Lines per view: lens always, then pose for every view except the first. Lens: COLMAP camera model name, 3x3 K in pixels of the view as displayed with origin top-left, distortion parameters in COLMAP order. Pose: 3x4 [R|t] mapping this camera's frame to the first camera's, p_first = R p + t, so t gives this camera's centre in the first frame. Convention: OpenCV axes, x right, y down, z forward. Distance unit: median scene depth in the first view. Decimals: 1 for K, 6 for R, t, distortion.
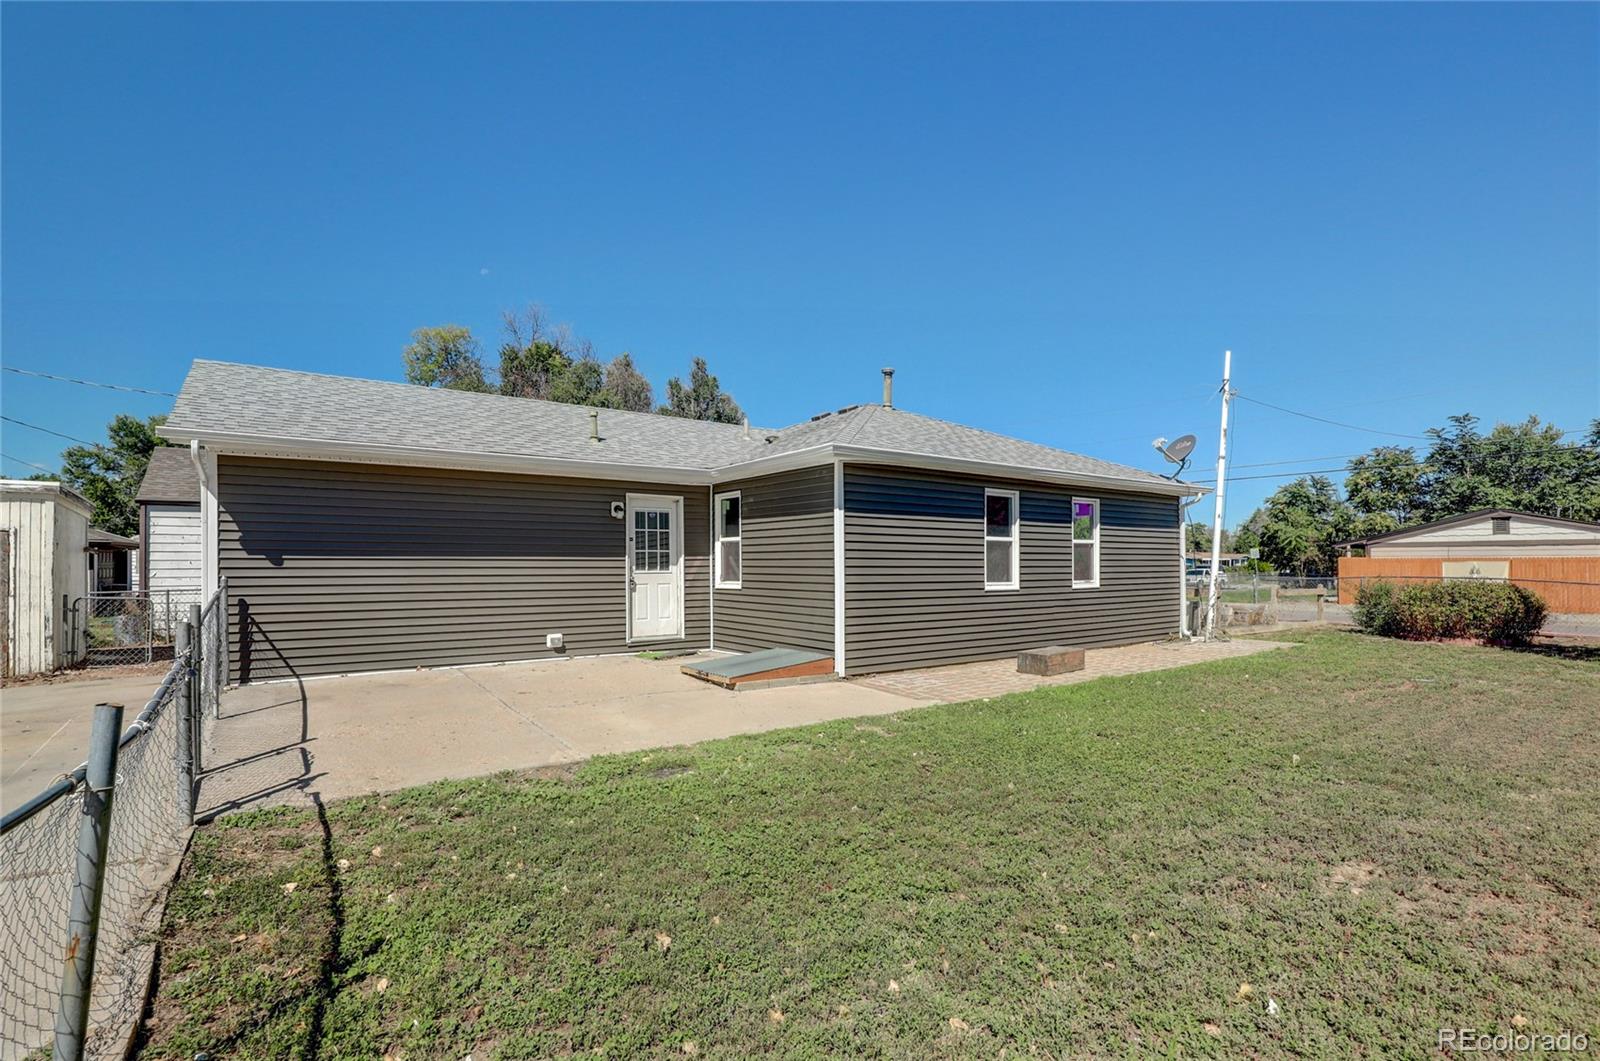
lens RADIAL K [[778.5, 0, 812.4], [0, 778.5, 531.9], [0, 0, 1]] dist [-0.032404, 0.006633]
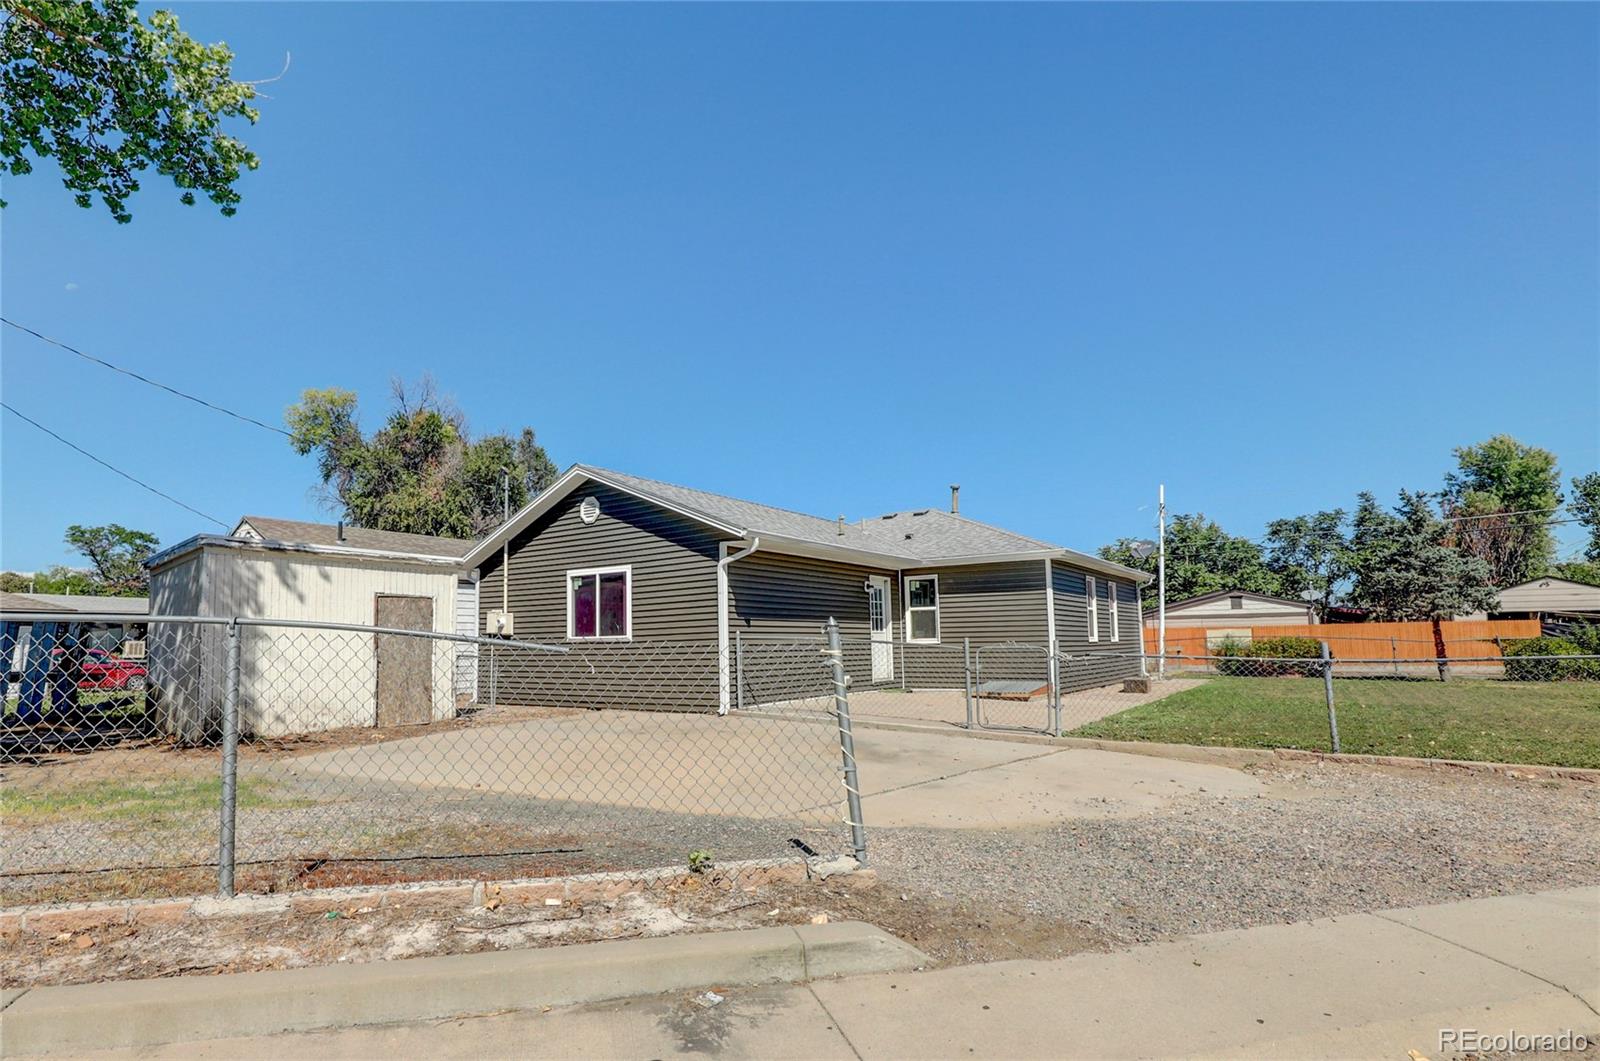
lens RADIAL K [[778.5, 0, 801.0], [0, 778.5, 539.8], [0, 0, 1]] dist [-0.032404, 0.006633]
pose [[0.958073, 0.029158, 0.285036, -0.704710], [-0.004642, 0.996257, -0.086312, 0.007690], [-0.286486, 0.081370, 0.954623, -0.286567]]
